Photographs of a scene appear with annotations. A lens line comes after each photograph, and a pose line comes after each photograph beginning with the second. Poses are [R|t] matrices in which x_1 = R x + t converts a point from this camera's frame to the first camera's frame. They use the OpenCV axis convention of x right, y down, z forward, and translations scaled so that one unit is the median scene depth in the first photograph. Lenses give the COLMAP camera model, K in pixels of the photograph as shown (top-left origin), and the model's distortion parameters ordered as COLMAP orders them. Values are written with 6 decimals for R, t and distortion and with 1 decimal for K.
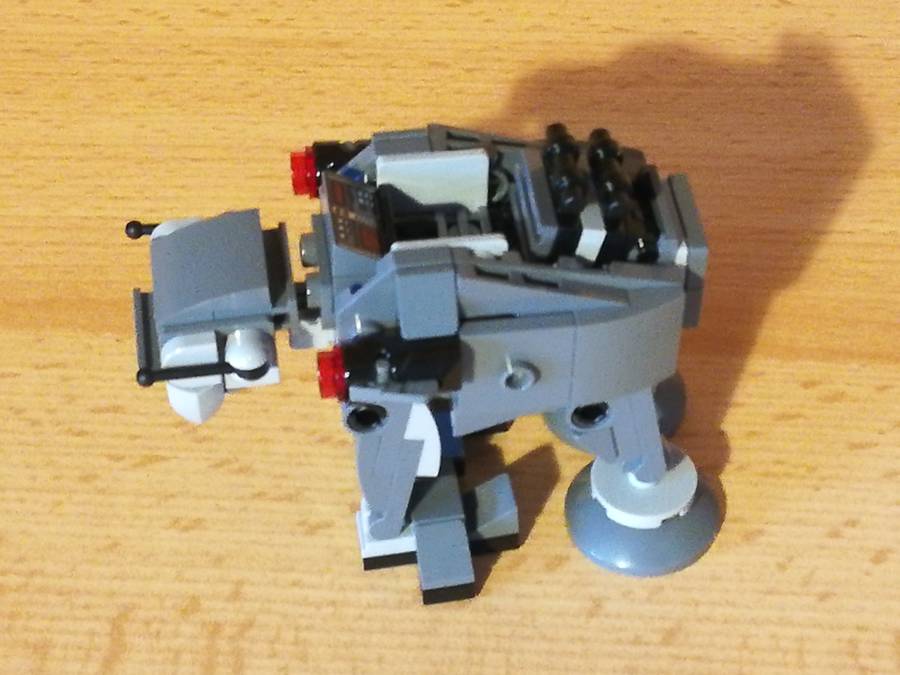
lens RADIAL K [[2260.6, 0, 450.0], [0, 2260.6, 337.5], [0, 0, 1]] dist [0.113825, 0.975368]
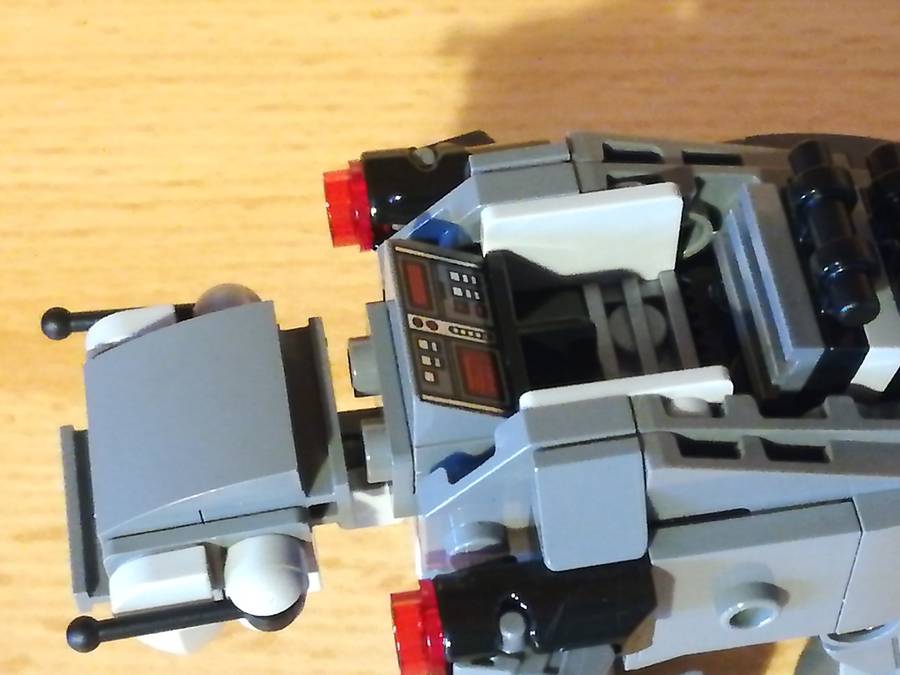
lens RADIAL K [[2321.7, 0, 450.0], [0, 2321.7, 337.5], [0, 0, 1]] dist [-0.017549, 0.364704]
pose [[0.999569, -0.027969, -0.008891, -0.036467], [0.029010, 0.987487, 0.155008, -0.137761], [0.004444, -0.155199, 0.987873, 0.439485]]
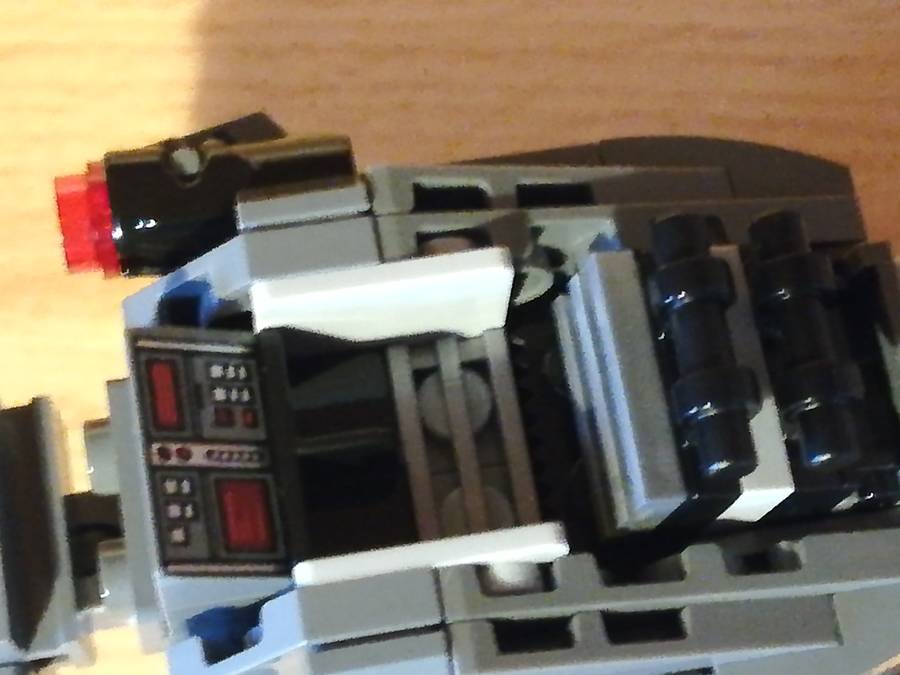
lens RADIAL K [[2260.6, 0, 450.0], [0, 2260.6, 337.5], [0, 0, 1]] dist [0.113825, 0.975368]
pose [[0.998854, -0.021676, 0.042678, -0.013770], [0.003430, 0.921713, 0.387858, -0.237095], [-0.047744, -0.387267, 0.920730, 0.609880]]
